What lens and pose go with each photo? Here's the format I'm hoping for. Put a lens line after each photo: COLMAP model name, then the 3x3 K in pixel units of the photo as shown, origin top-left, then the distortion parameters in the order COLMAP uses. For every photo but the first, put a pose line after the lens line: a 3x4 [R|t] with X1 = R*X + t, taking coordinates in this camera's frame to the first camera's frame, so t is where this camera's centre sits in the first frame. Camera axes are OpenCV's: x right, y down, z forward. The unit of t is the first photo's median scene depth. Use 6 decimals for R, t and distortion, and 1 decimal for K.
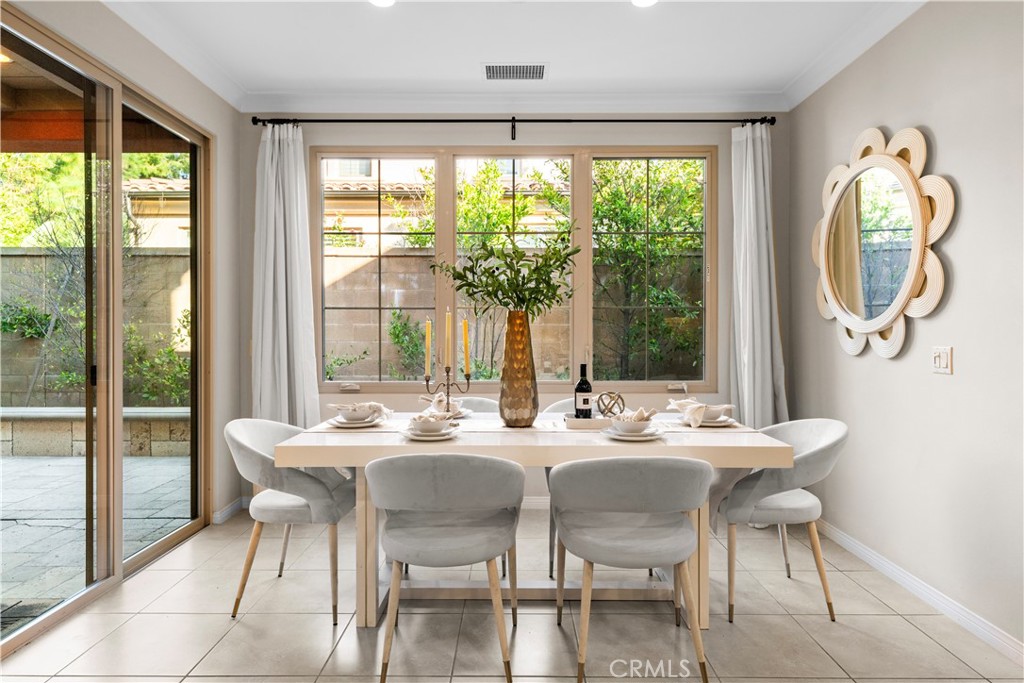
lens RADIAL K [[600.3, 0, 512.0], [0, 600.3, 341.5], [0, 0, 1]] dist [0.001146, 0.000777]
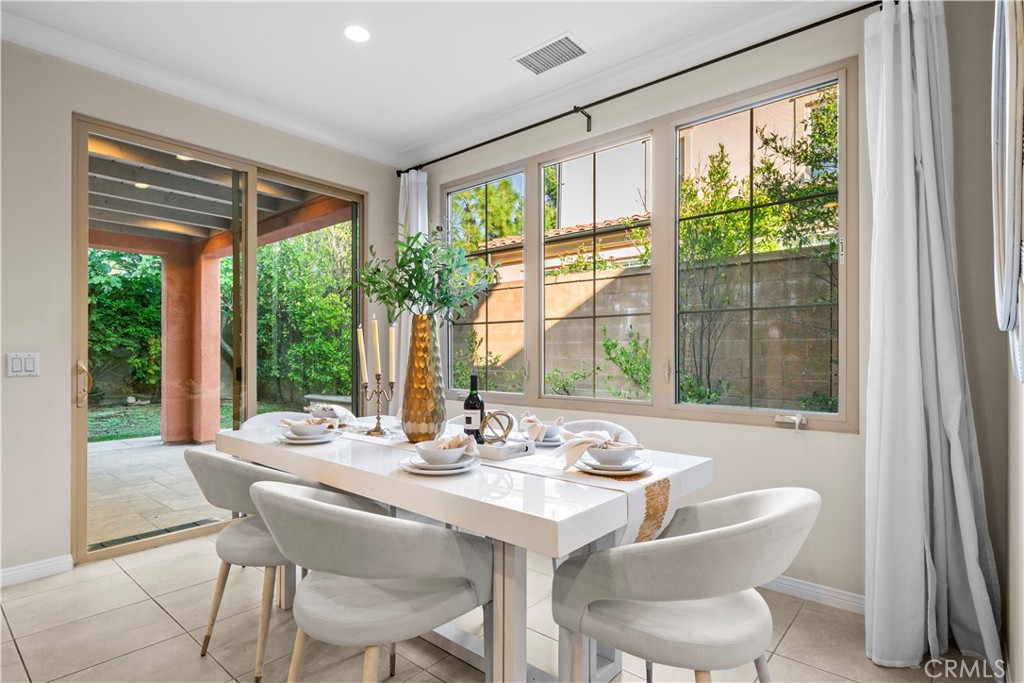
lens RADIAL K [[525.8, 0, 512.1], [0, 525.8, 353.4], [0, 0, 1]] dist [-0.000487, 0.000007]
pose [[0.762975, -0.000317, -0.646428, 0.580631], [-0.011932, 0.999823, -0.014573, 0.016240], [0.646318, 0.018832, 0.762836, 0.443144]]
